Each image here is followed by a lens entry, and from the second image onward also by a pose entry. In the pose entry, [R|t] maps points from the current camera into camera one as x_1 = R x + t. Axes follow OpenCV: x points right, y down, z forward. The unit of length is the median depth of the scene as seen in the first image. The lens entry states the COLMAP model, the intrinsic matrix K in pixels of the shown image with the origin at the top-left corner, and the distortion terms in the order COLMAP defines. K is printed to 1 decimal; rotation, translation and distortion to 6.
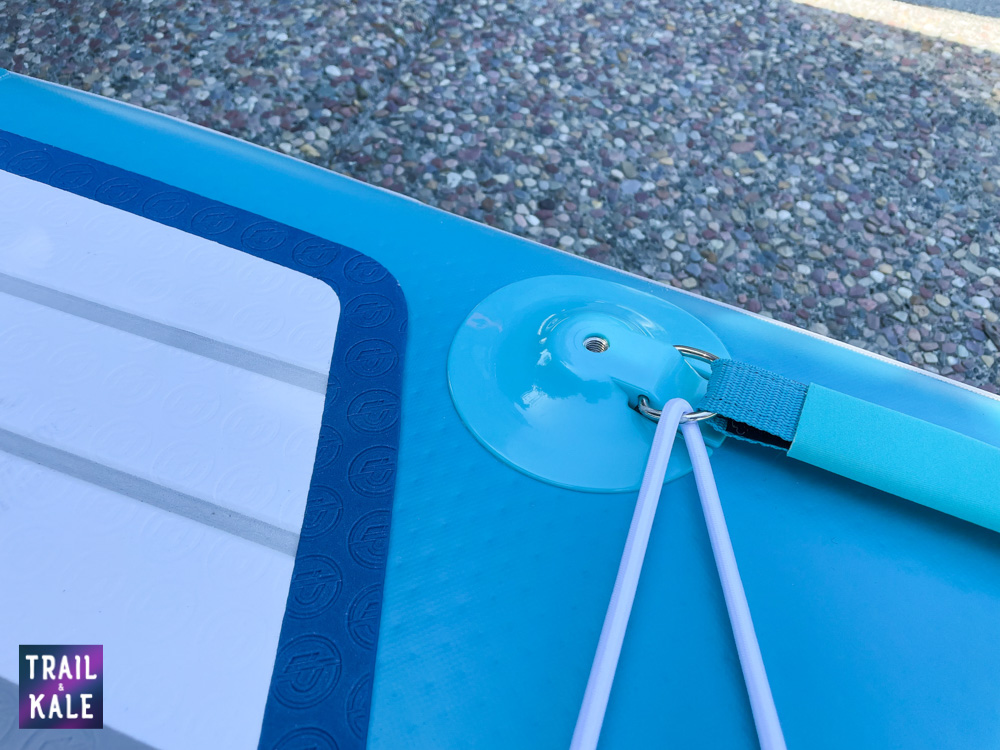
lens RADIAL K [[778.6, 0, 503.1], [0, 778.6, 384.6], [0, 0, 1]] dist [0.052100, -0.071990]
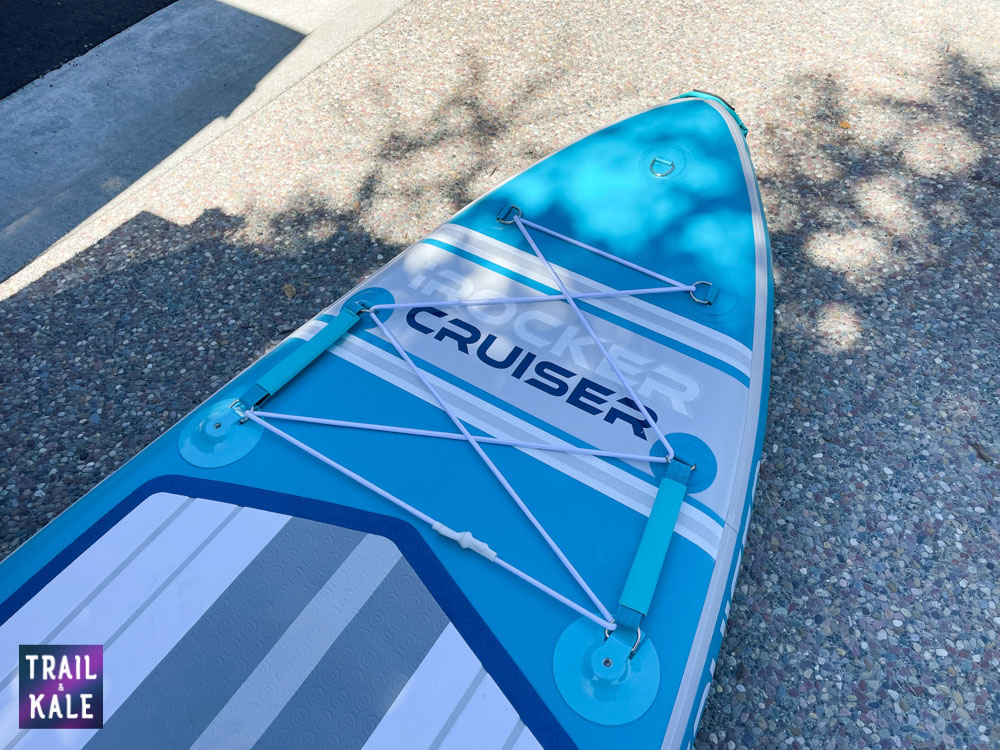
lens RADIAL K [[778.6, 0, 504.1], [0, 778.6, 371.1], [0, 0, 1]] dist [0.052100, -0.071990]
pose [[0.240871, -0.777628, 0.580754, -0.654946], [0.800744, 0.497353, 0.333840, -0.146779], [-0.548443, 0.384623, 0.742479, -1.103738]]
